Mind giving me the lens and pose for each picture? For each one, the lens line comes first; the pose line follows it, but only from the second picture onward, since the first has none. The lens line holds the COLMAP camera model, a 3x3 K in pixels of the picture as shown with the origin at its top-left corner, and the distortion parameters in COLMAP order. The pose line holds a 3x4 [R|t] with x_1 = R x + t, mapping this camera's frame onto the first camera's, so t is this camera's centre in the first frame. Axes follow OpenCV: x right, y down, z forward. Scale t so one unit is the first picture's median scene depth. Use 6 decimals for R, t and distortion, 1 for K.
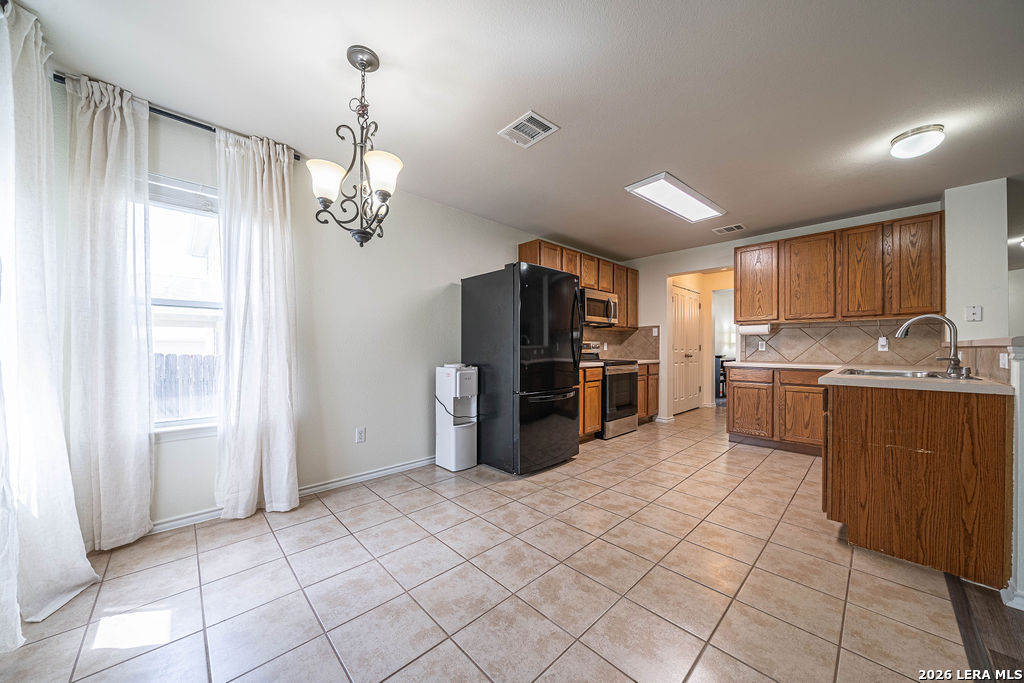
lens RADIAL K [[352.5, 0, 507.2], [0, 352.5, 349.2], [0, 0, 1]] dist [-0.004193, -0.000041]
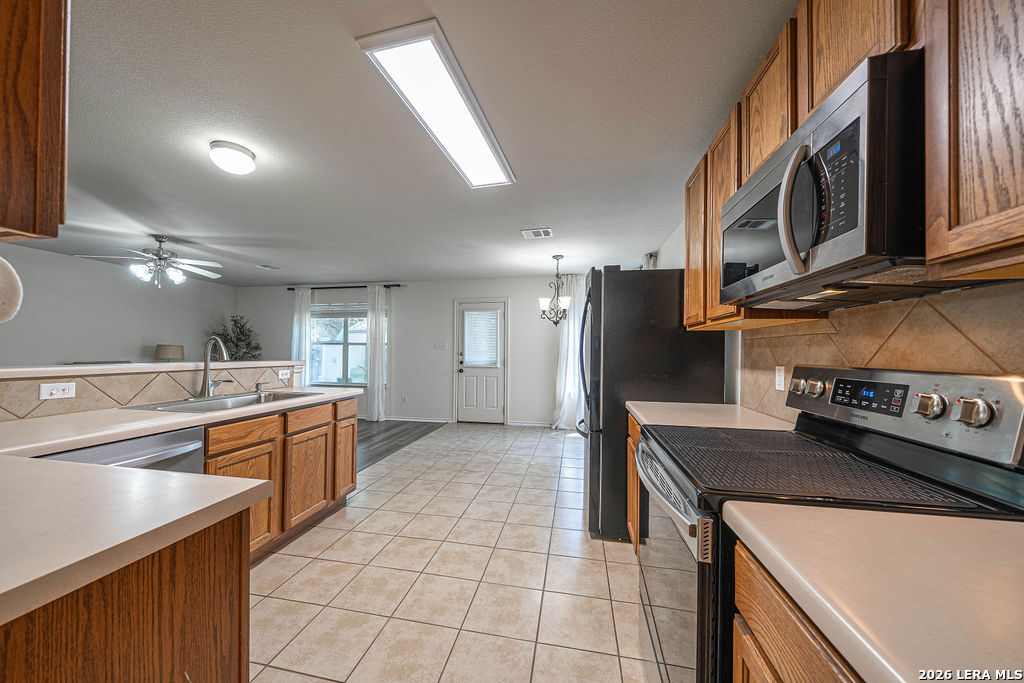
lens RADIAL K [[359.1, 0, 504.5], [0, 359.1, 348.3], [0, 0, 1]] dist [0.001321, 0.000052]
pose [[-0.816357, -0.013337, -0.577394, 0.799361], [-0.010814, 0.999911, -0.007807, -0.049569], [0.577446, -0.000129, -0.816429, 1.593323]]
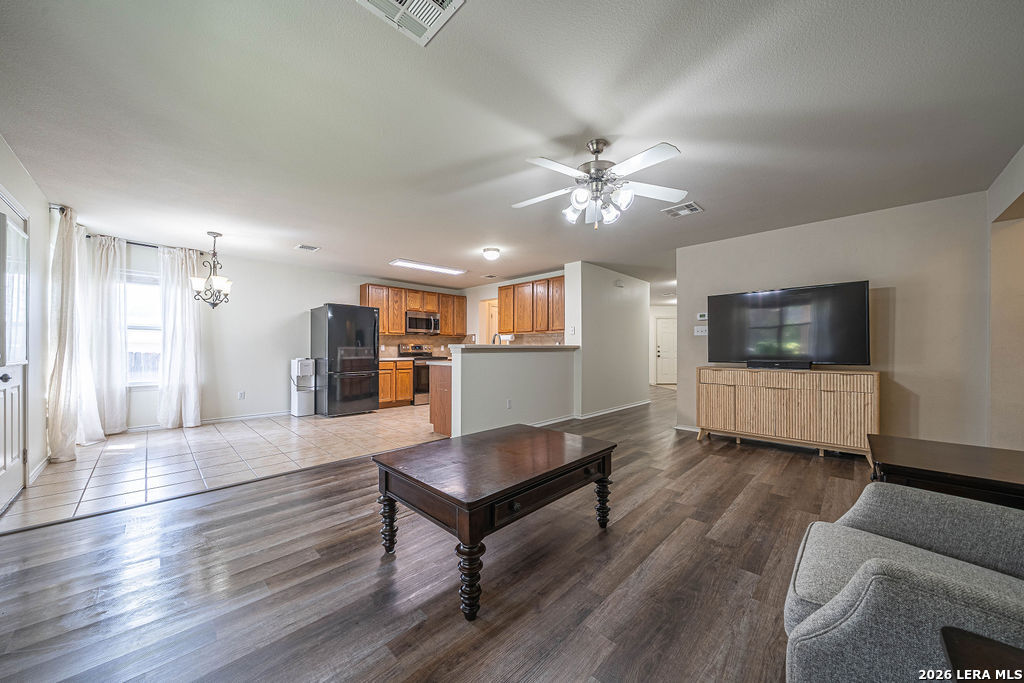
lens RADIAL K [[355.8, 0, 505.9], [0, 355.8, 349.1], [0, 0, 1]] dist [-0.003732, -0.000126]
pose [[0.999418, -0.000570, 0.034109, 0.839704], [0.000722, 0.999990, -0.004460, 0.006426], [-0.034106, 0.004482, 0.999408, -0.850867]]
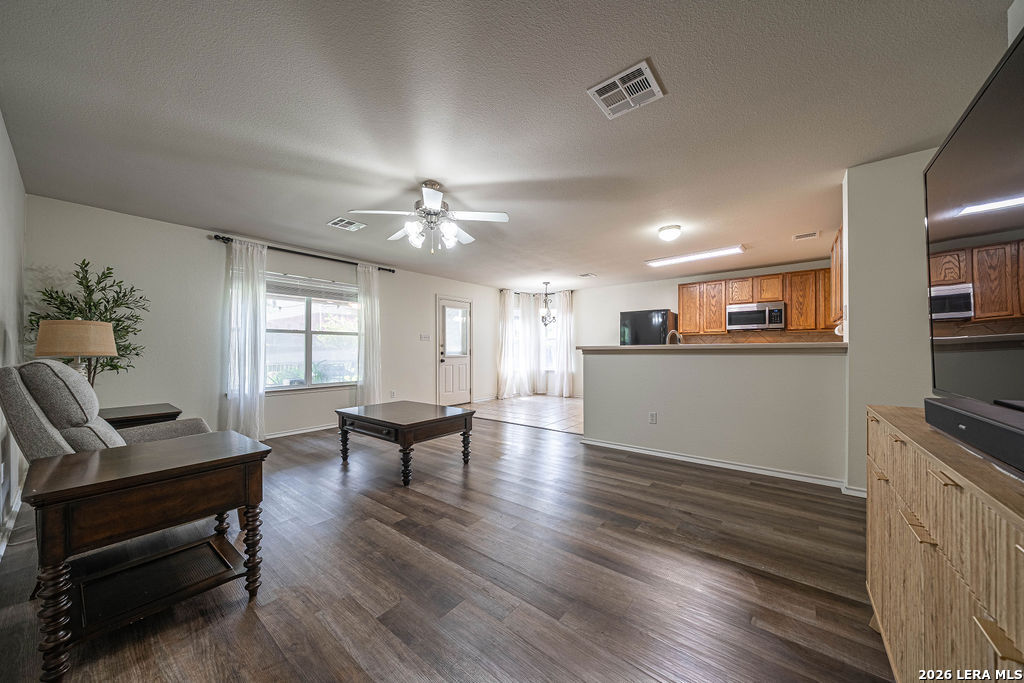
lens RADIAL K [[352.5, 0, 507.2], [0, 352.5, 349.2], [0, 0, 1]] dist [-0.004193, -0.000041]
pose [[0.134757, -0.002862, -0.990875, 1.995219], [0.000093, 0.999996, -0.002876, -0.002331], [0.990879, 0.000295, 0.134756, -0.029402]]
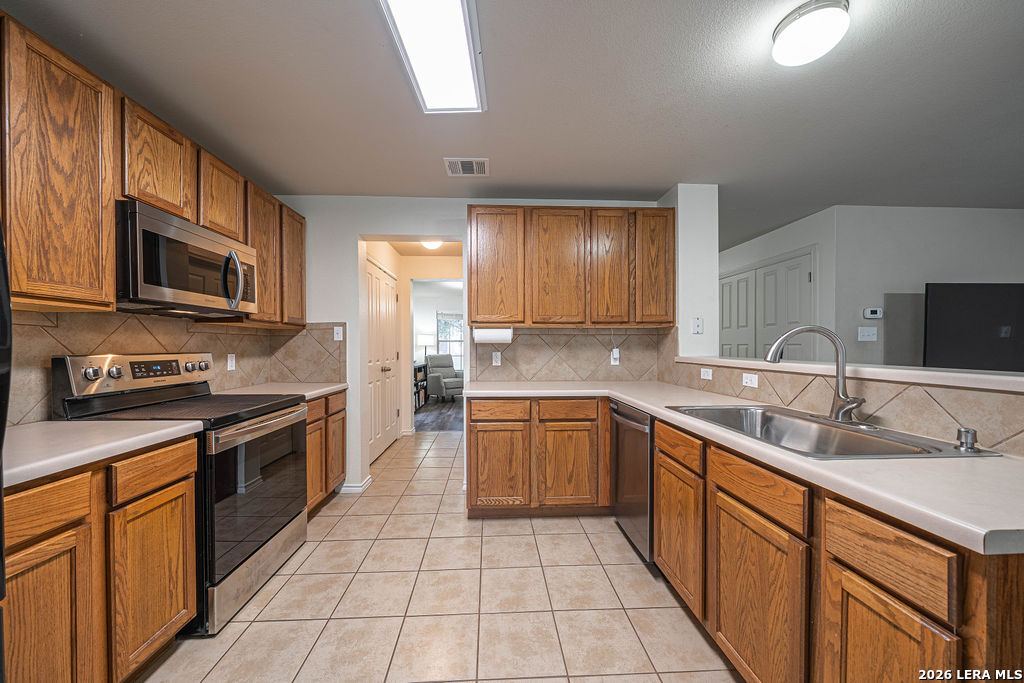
lens RADIAL K [[364.8, 0, 504.6], [0, 364.8, 349.0], [0, 0, 1]] dist [-0.002226, -0.000144]
pose [[0.654632, -0.009198, 0.755892, 0.257804], [0.004162, 0.999955, 0.008563, -0.047142], [-0.755937, -0.002460, 0.654640, 0.700217]]
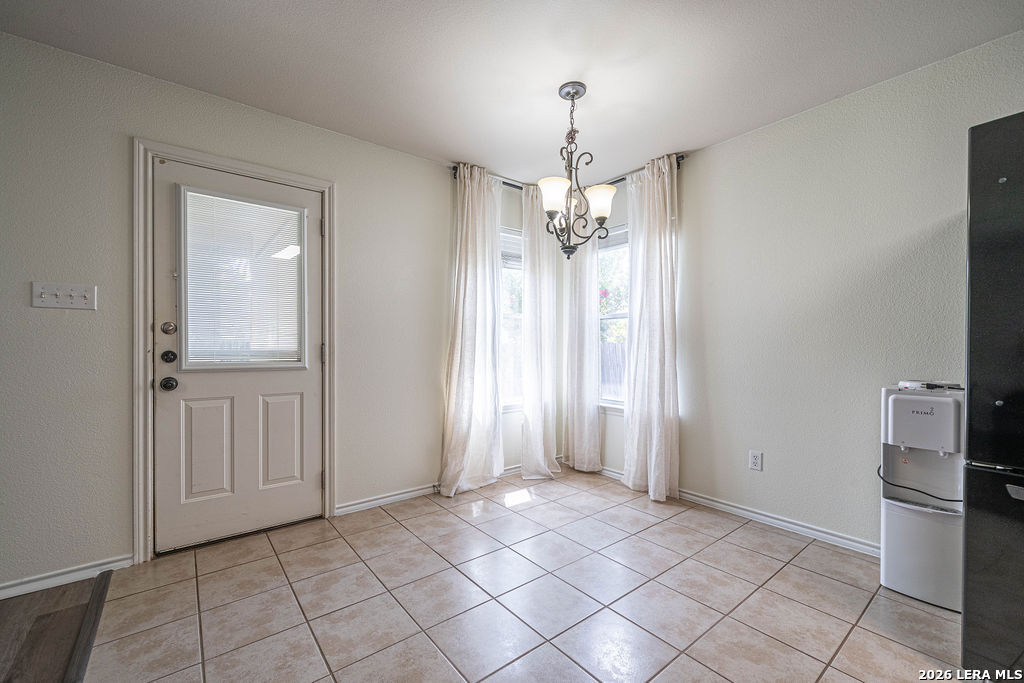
lens RADIAL K [[415.4, 0, 506.2], [0, 415.4, 349.2], [0, 0, 1]] dist [0.000081, -0.000197]
pose [[-0.090130, 0.001095, -0.995929, 0.491487], [-0.004586, 0.999988, 0.001515, -0.000738], [0.995919, 0.004704, -0.090124, 0.479567]]
